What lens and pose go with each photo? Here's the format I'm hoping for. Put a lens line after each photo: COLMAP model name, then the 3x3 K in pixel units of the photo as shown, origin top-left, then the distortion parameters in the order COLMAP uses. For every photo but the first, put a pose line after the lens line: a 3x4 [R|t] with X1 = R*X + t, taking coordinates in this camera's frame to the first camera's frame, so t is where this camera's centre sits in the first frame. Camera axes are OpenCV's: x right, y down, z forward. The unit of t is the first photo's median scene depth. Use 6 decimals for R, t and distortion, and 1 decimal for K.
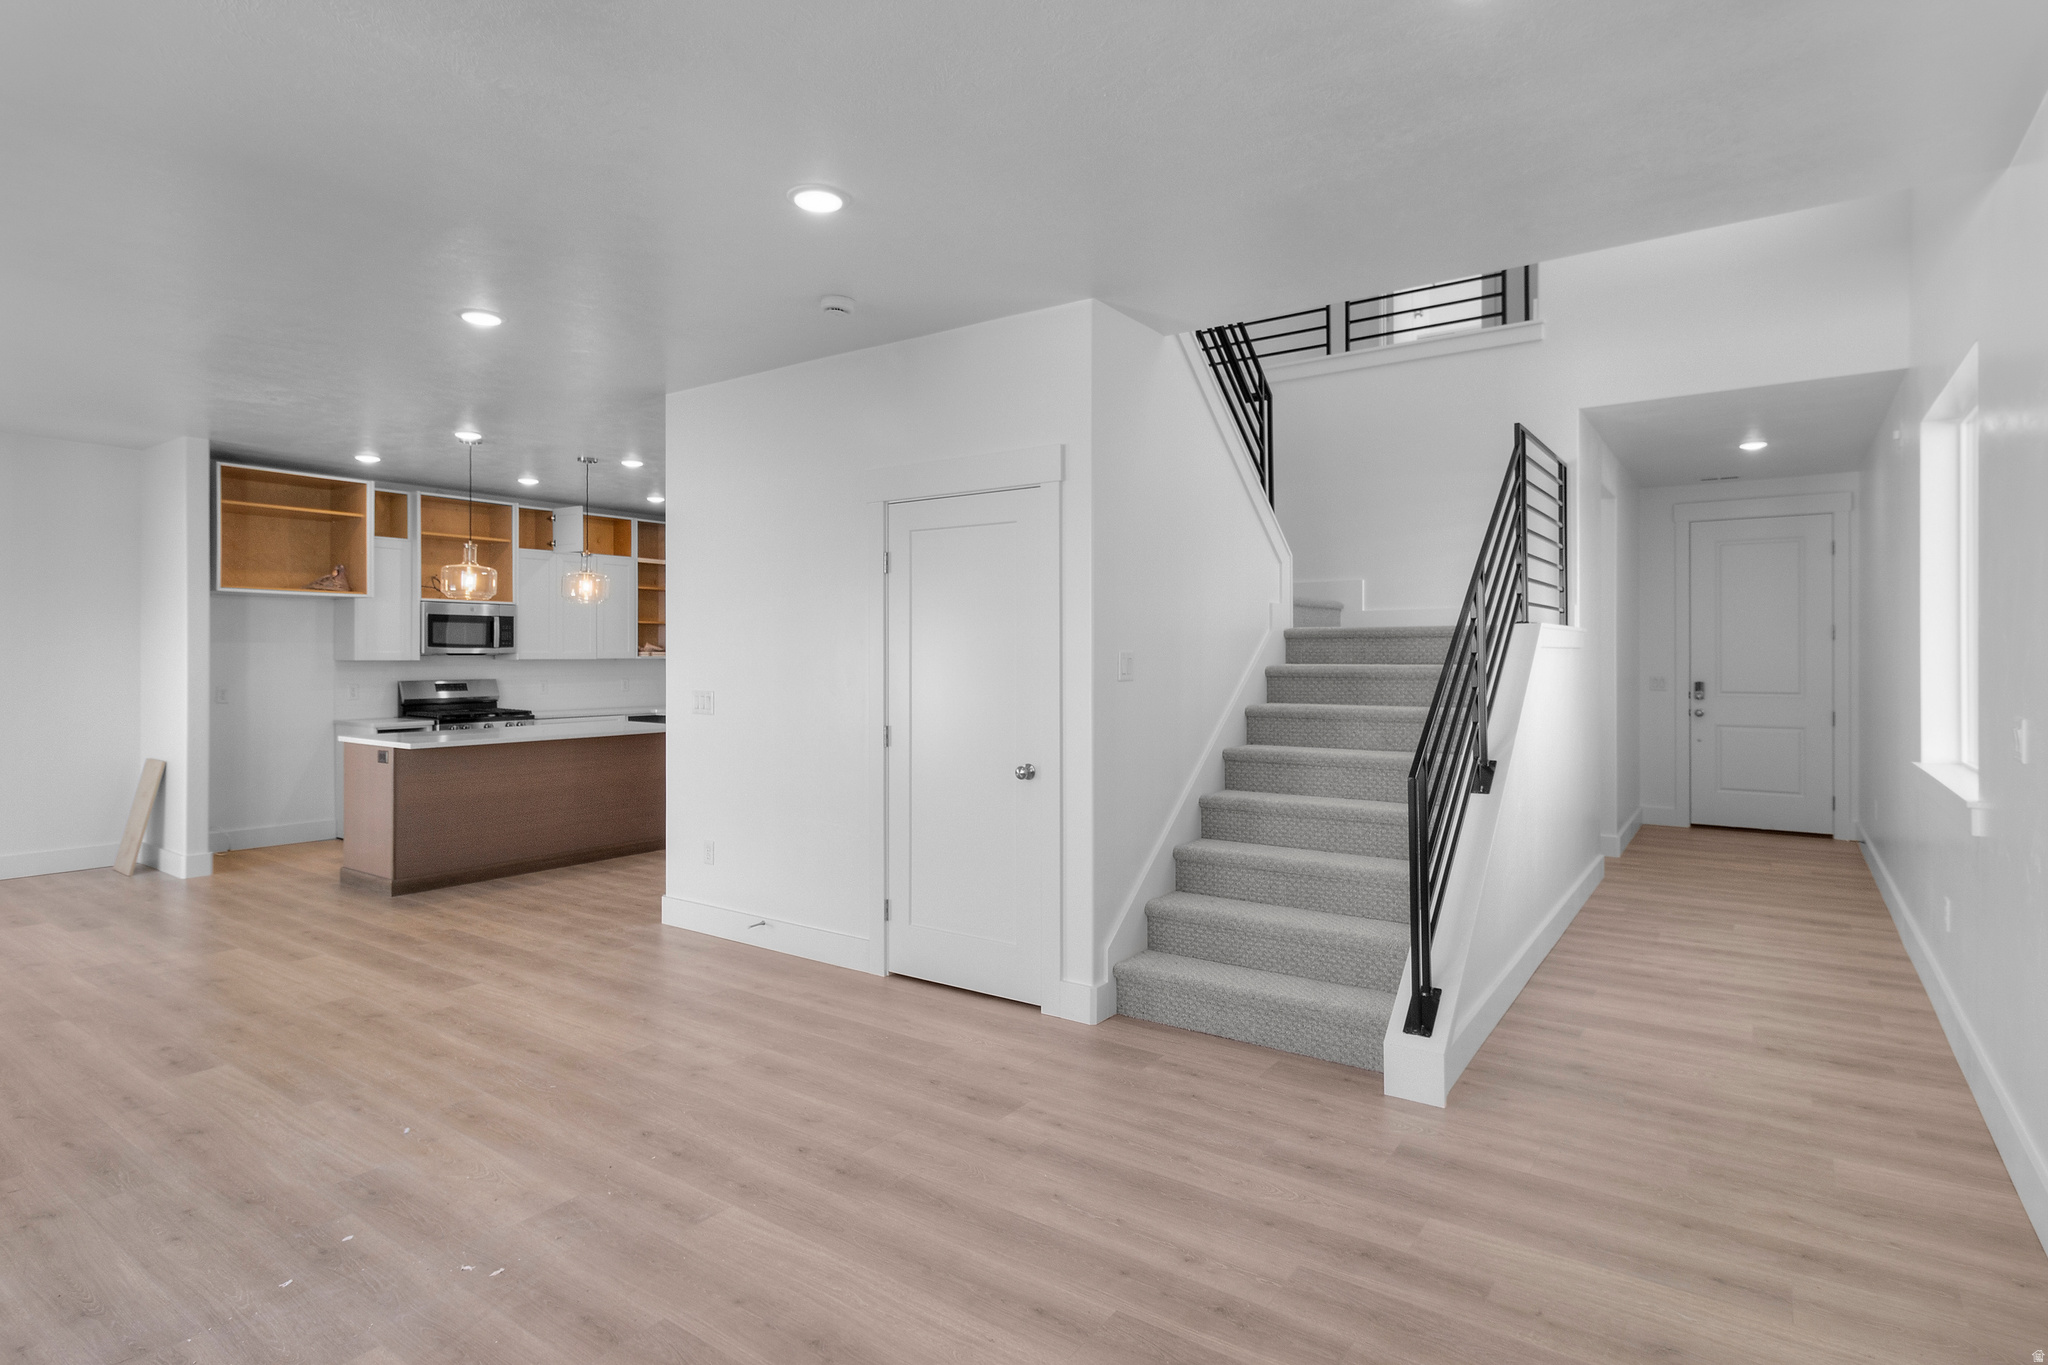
lens RADIAL K [[1051.5, 0, 1032.5], [0, 1051.5, 663.7], [0, 0, 1]] dist [0.005515, -0.000331]
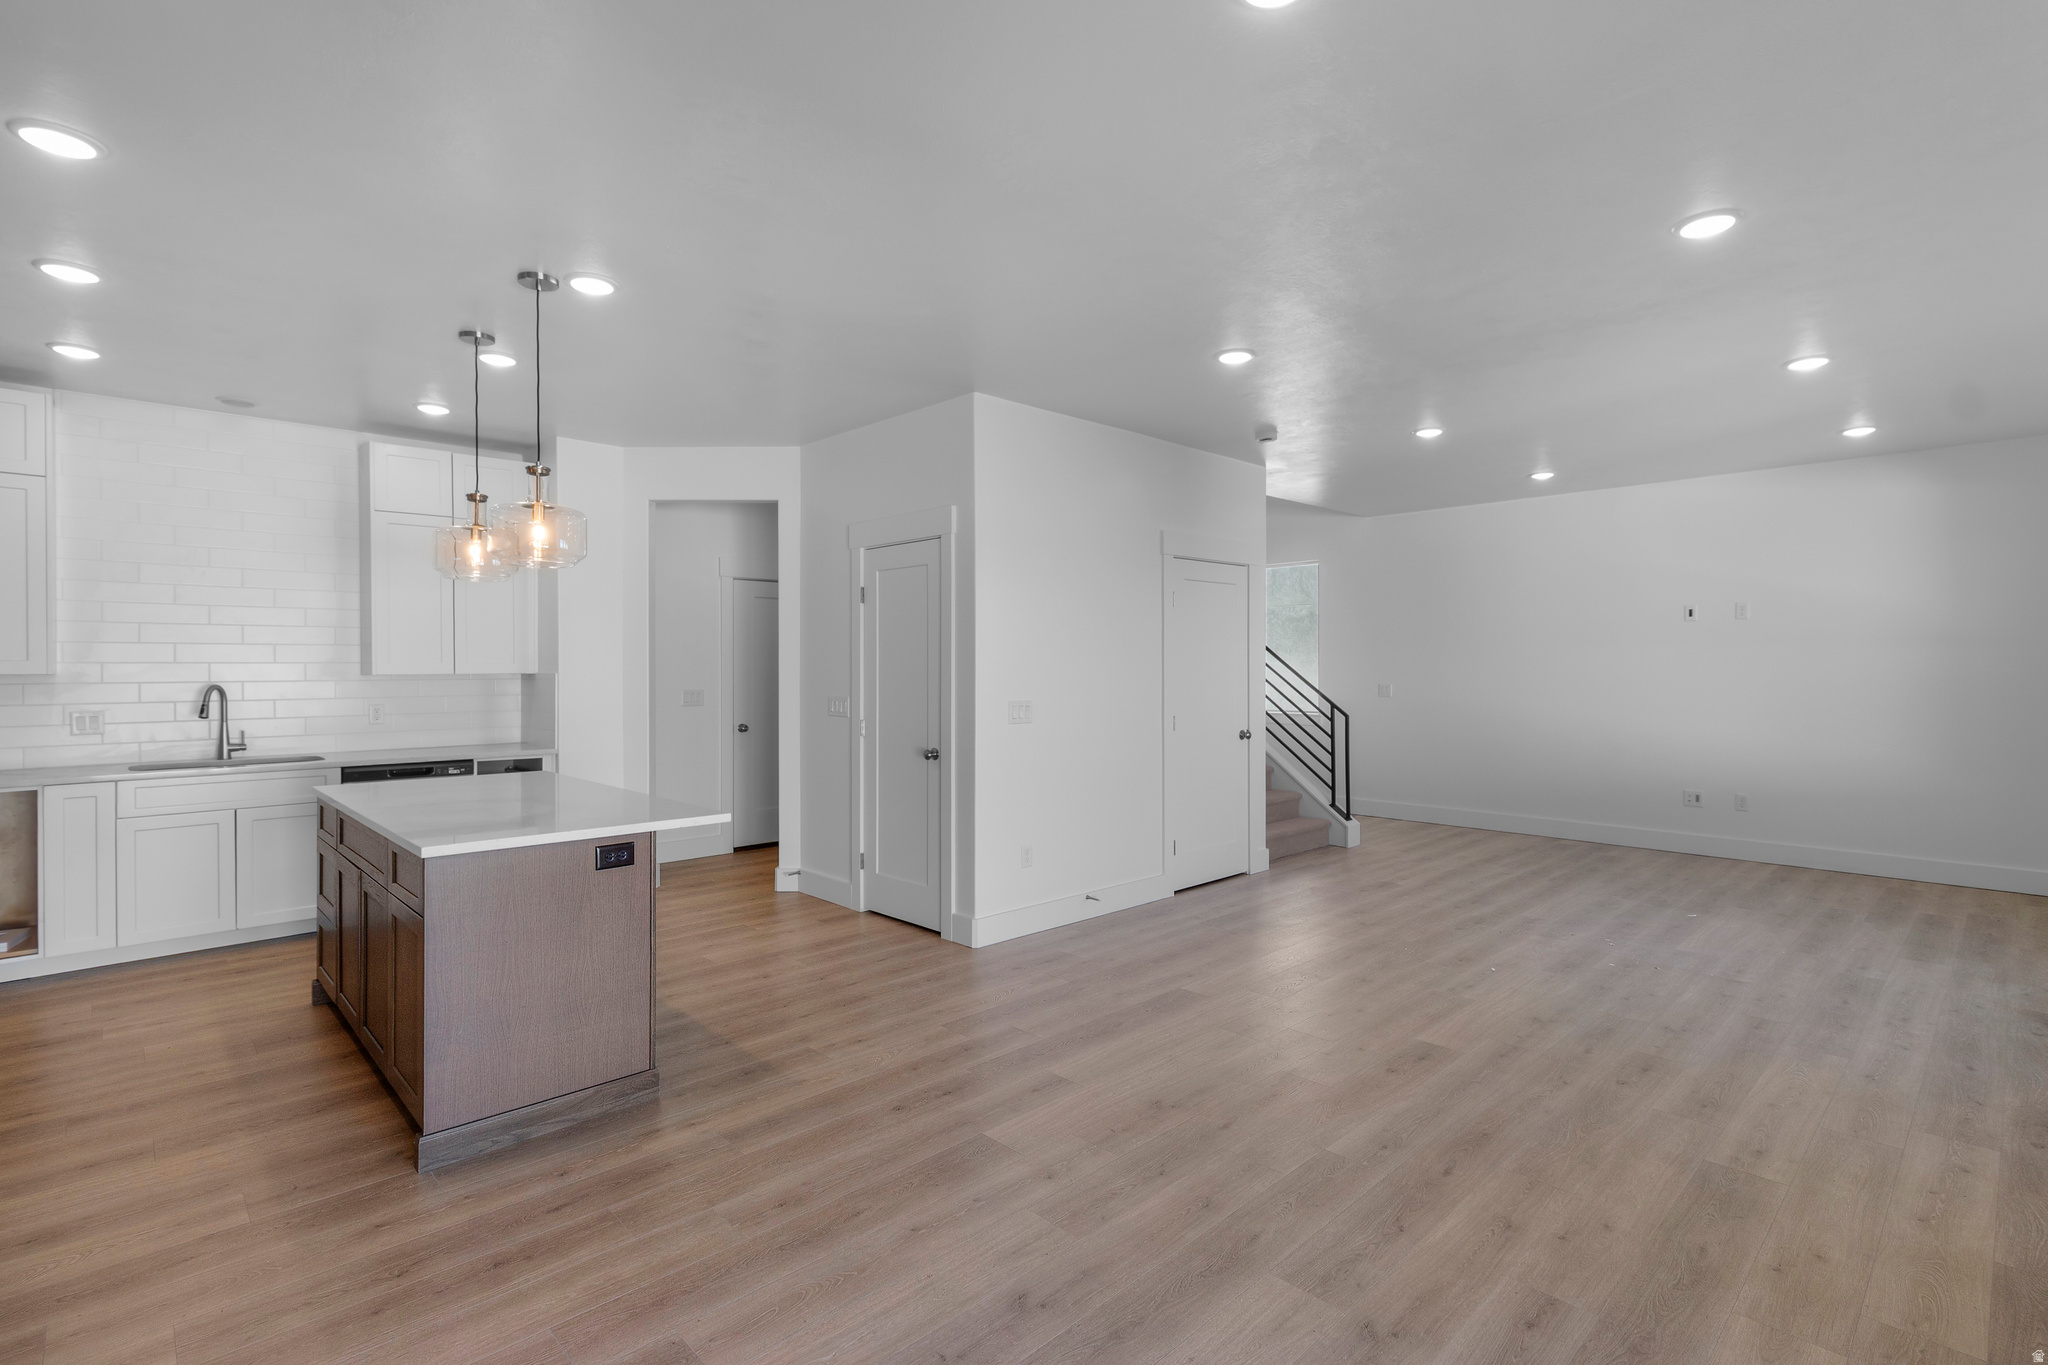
lens RADIAL K [[959.8, 0, 1026.8], [0, 959.8, 671.5], [0, 0, 1]] dist [0.003977, -0.000617]
pose [[0.192474, -0.004409, 0.981292, -1.925206], [0.012726, 0.999917, 0.001996, -0.005211], [-0.981219, 0.012104, 0.192514, 1.274932]]
